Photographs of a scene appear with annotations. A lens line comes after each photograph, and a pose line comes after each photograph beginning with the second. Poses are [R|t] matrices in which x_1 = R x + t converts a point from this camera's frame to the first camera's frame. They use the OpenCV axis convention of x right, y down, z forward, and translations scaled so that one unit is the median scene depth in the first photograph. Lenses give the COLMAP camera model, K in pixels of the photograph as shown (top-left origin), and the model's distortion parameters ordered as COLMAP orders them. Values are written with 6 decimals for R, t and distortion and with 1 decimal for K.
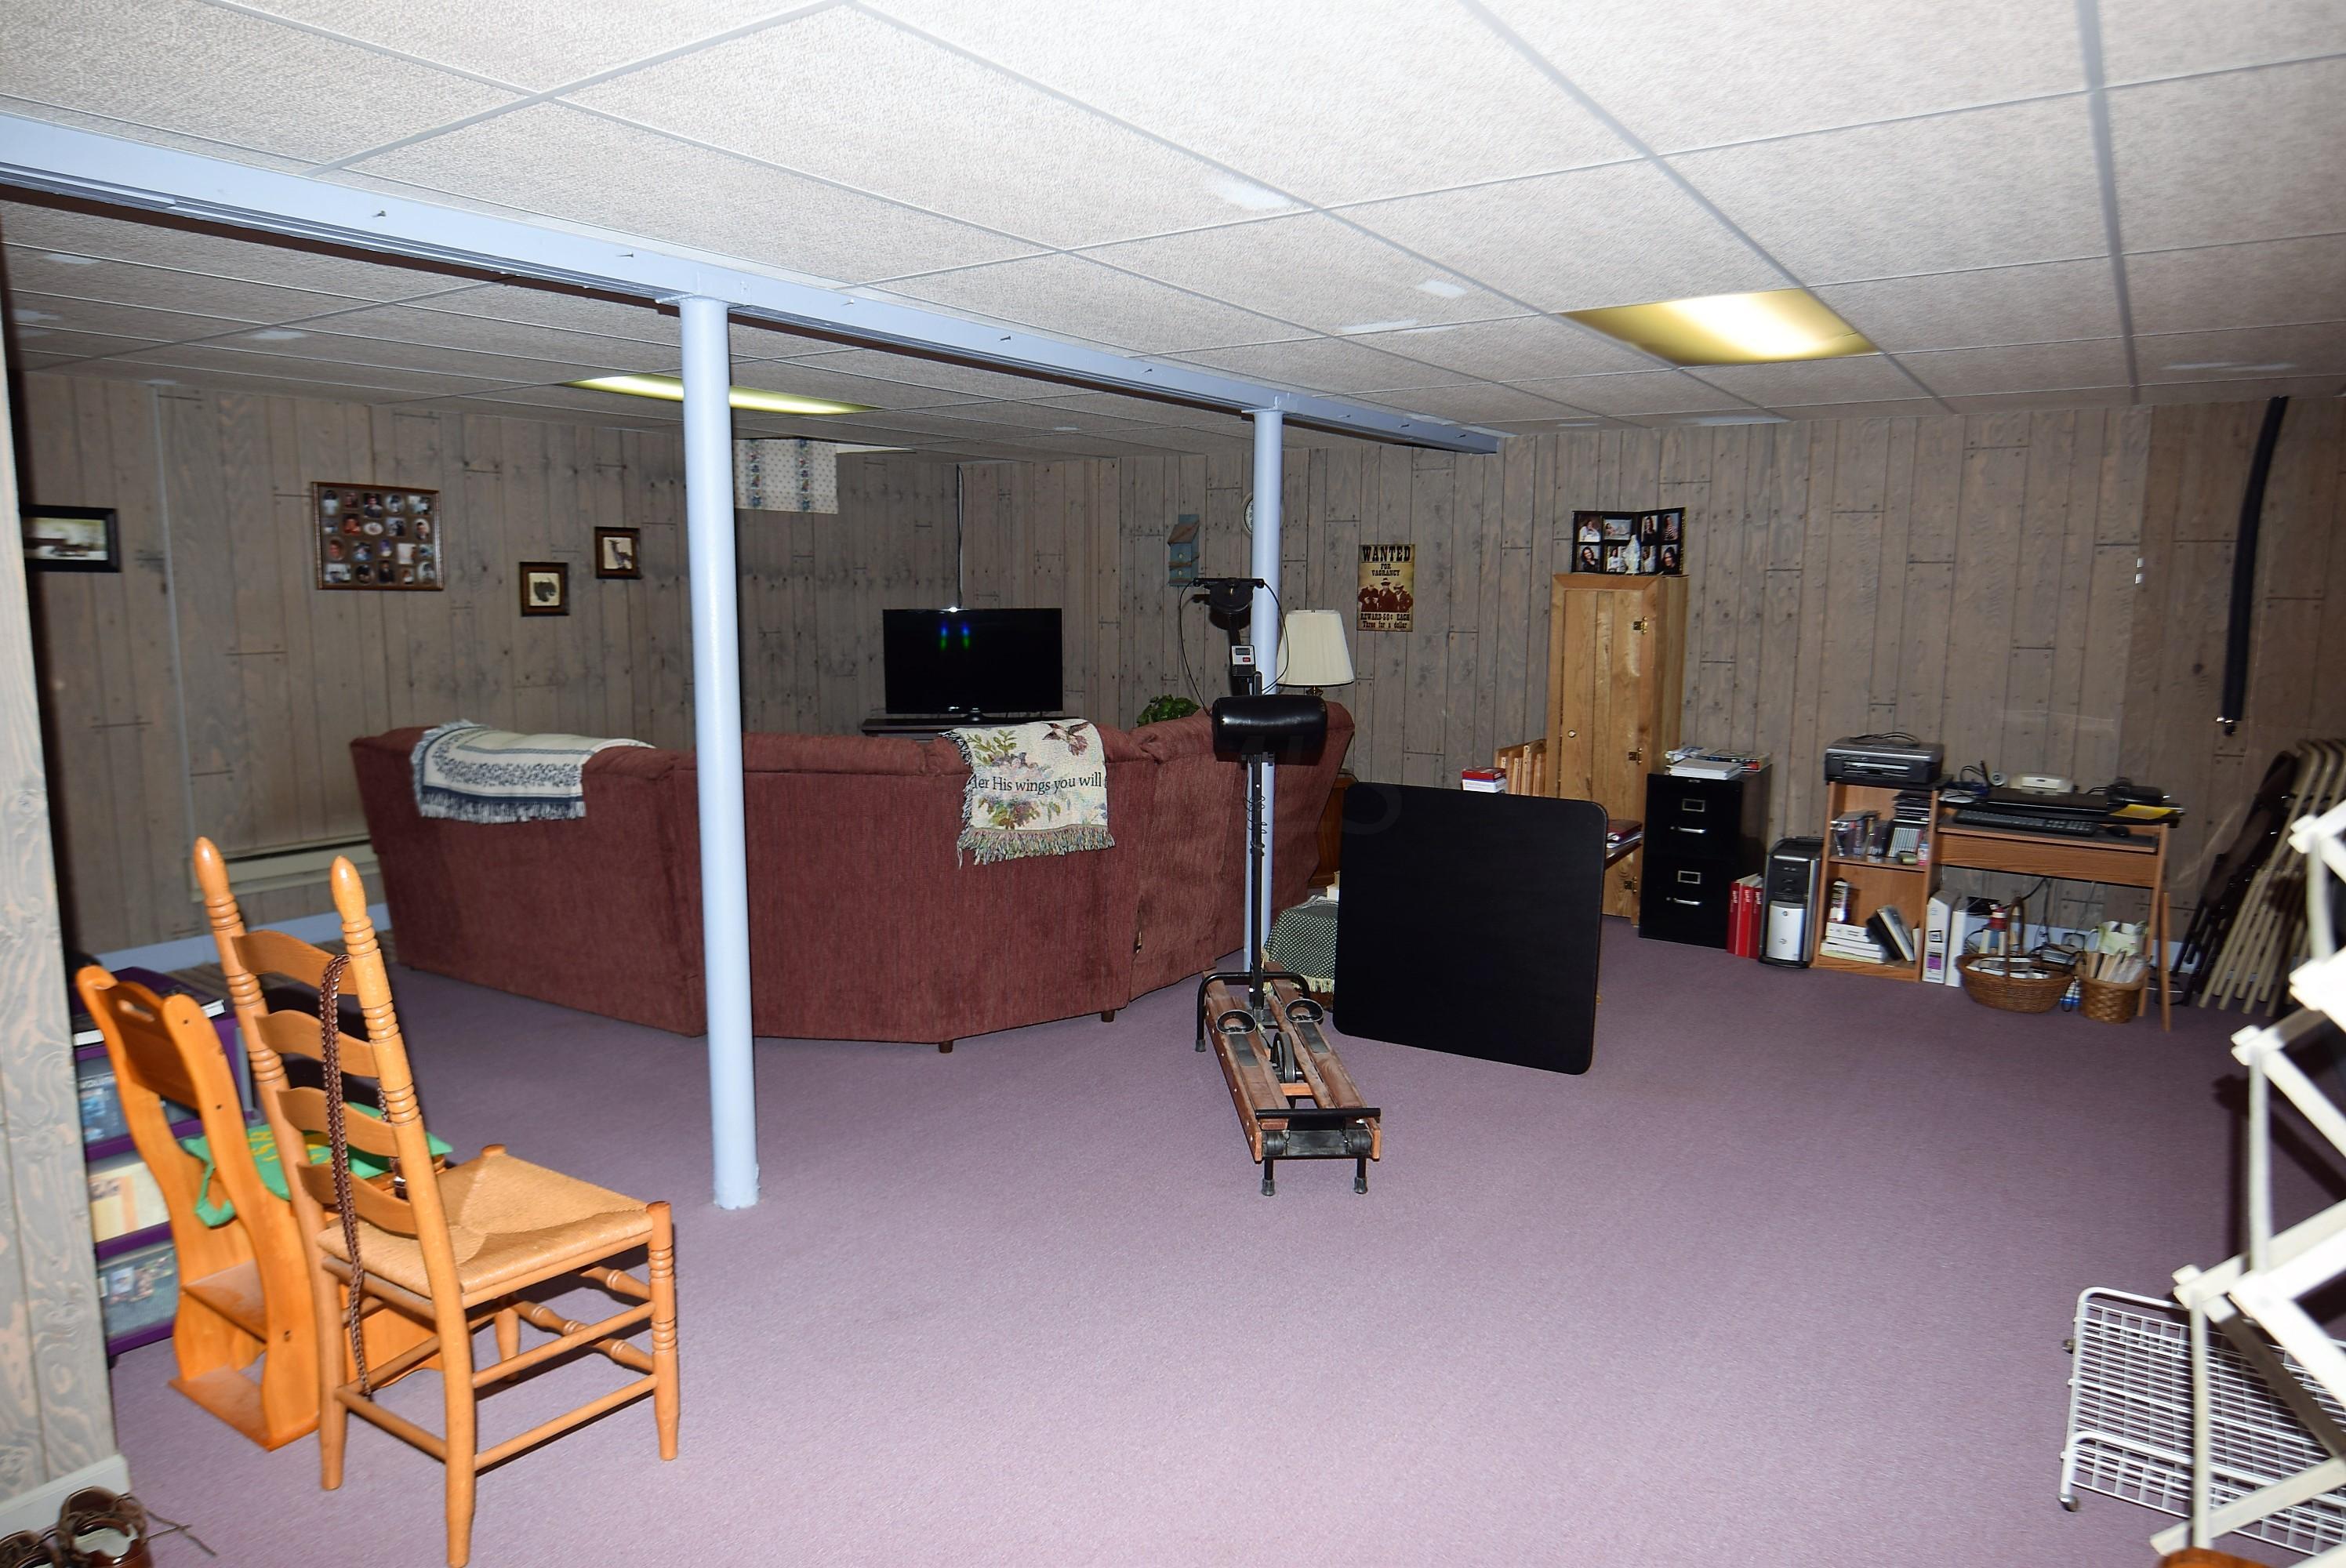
lens RADIAL K [[1463.0, 0, 1136.1], [0, 1463.0, 785.9], [0, 0, 1]] dist [-0.006906, -0.006232]
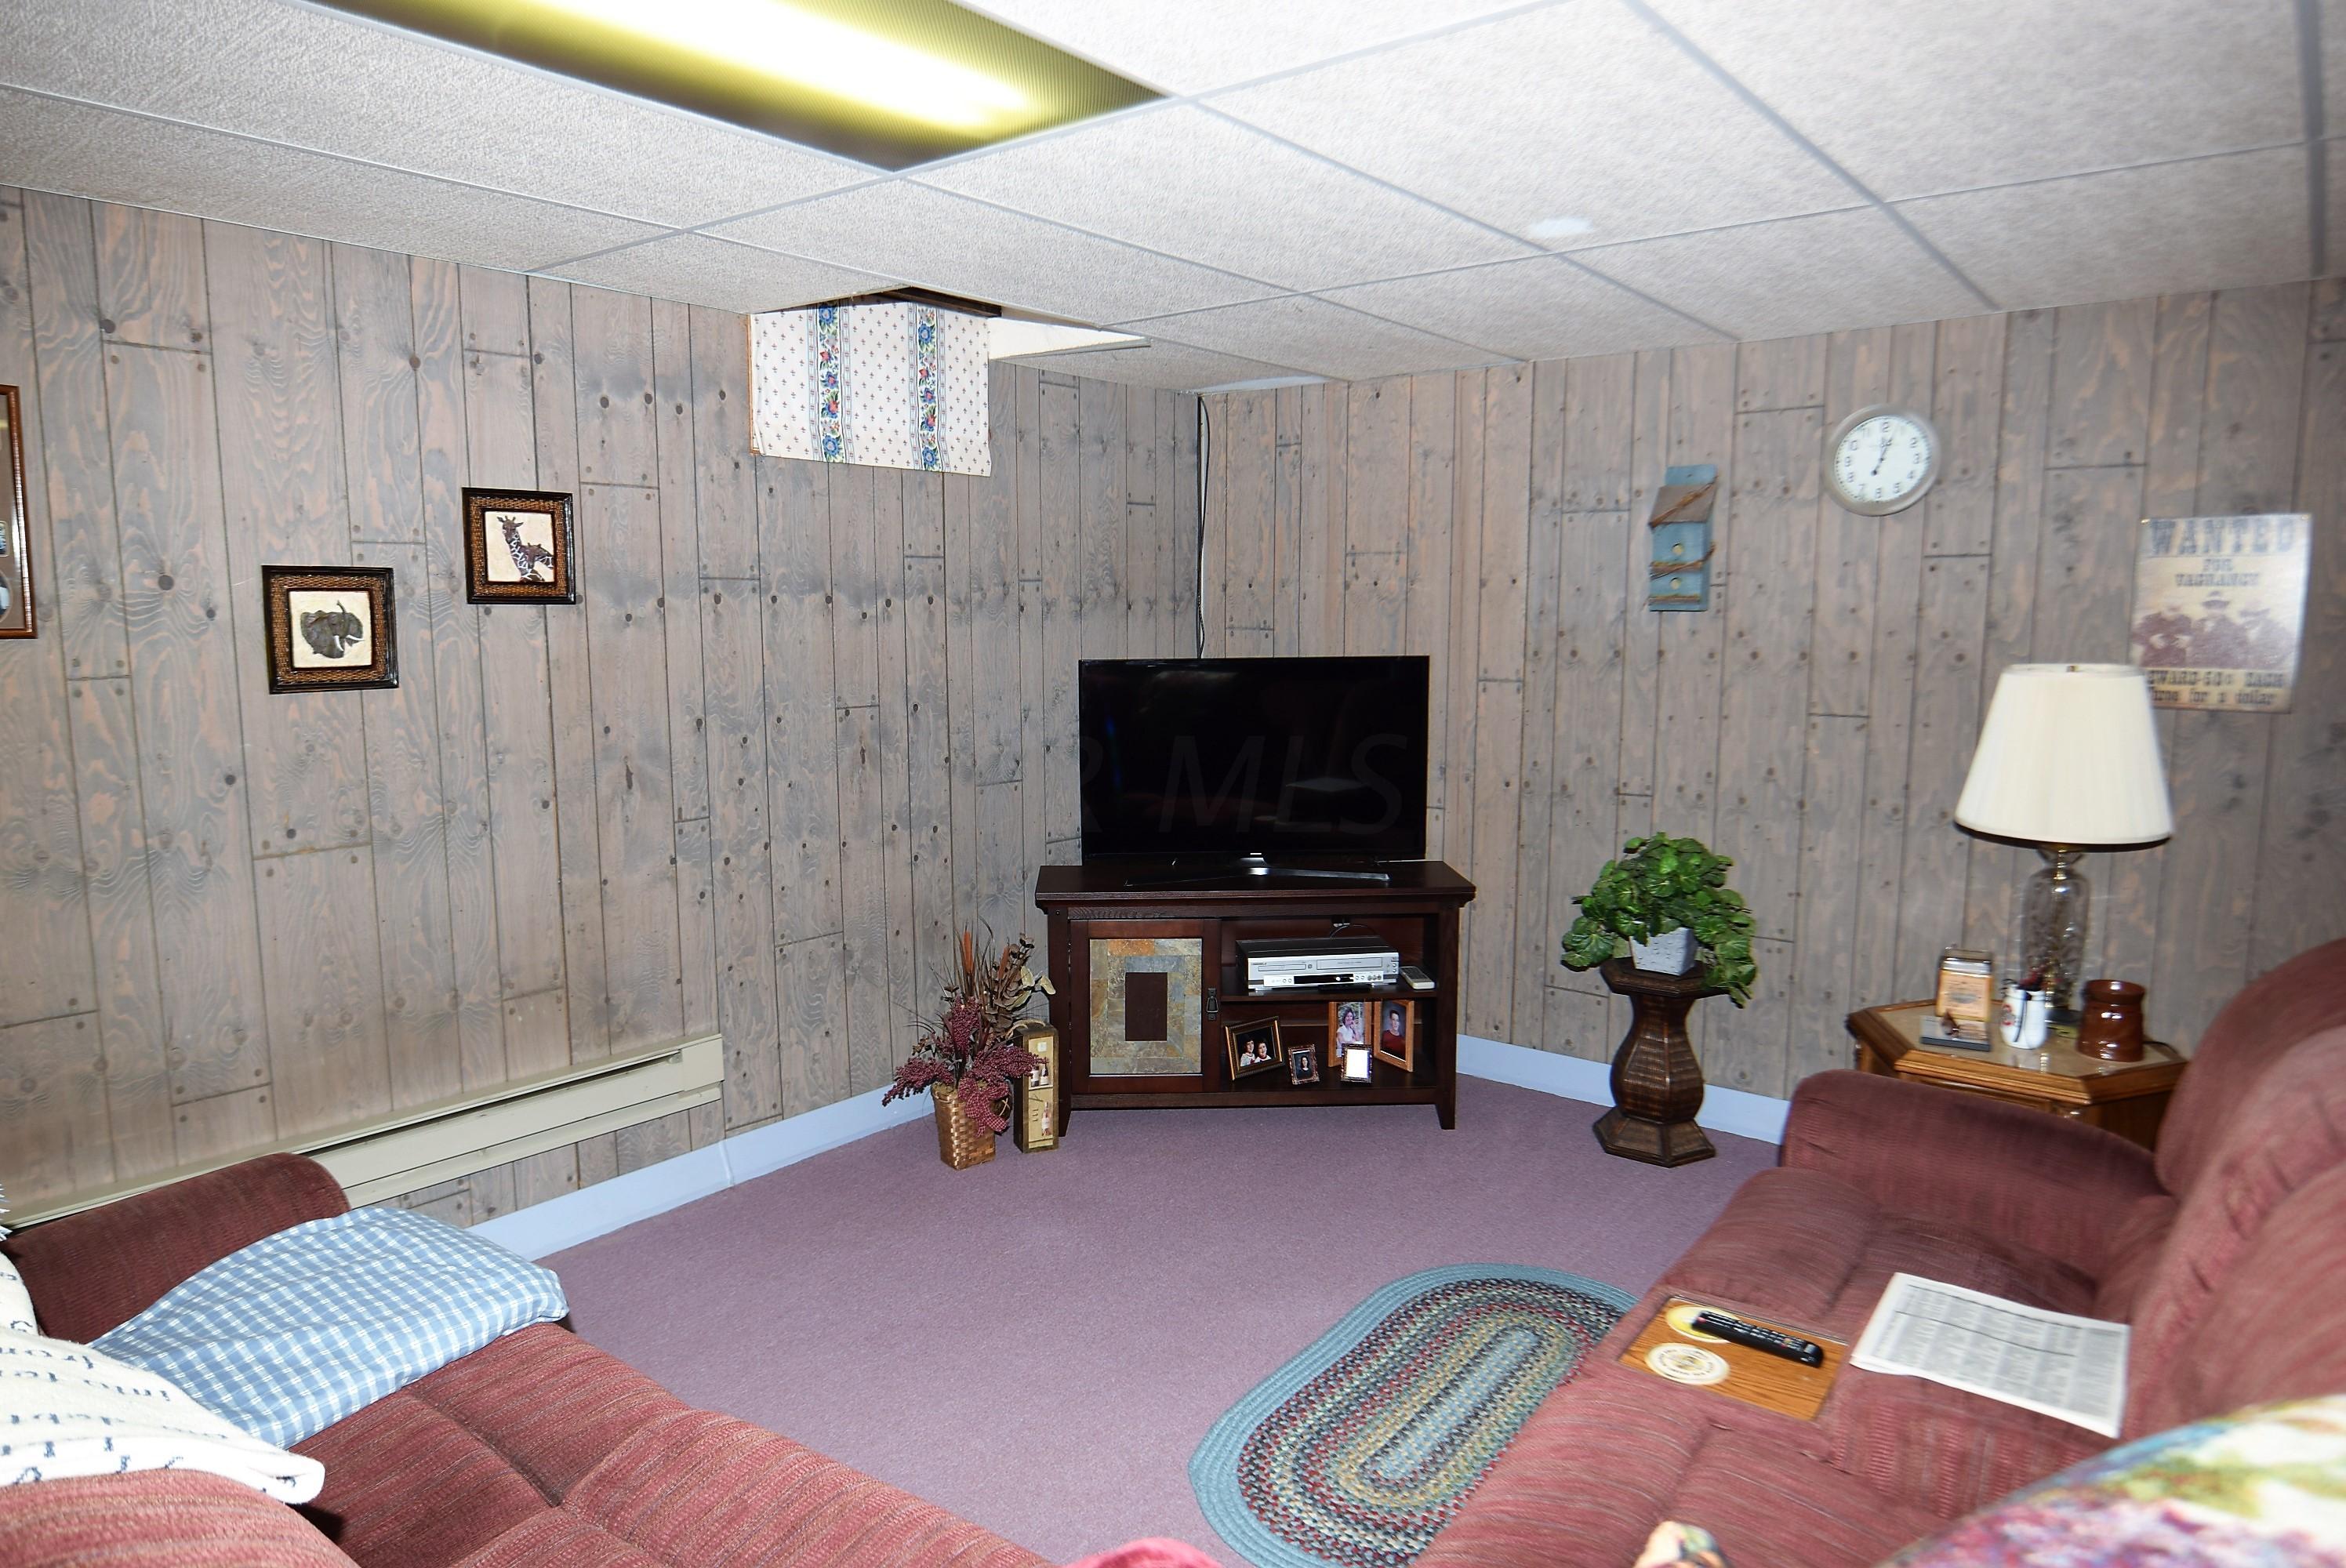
lens RADIAL K [[1463.0, 0, 1136.1], [0, 1463.0, 785.9], [0, 0, 1]] dist [-0.006906, -0.006232]
pose [[0.996308, 0.004273, -0.085746, -0.110470], [-0.005385, 0.999904, -0.012743, -0.071299], [0.085684, 0.013158, 0.996236, 0.501737]]
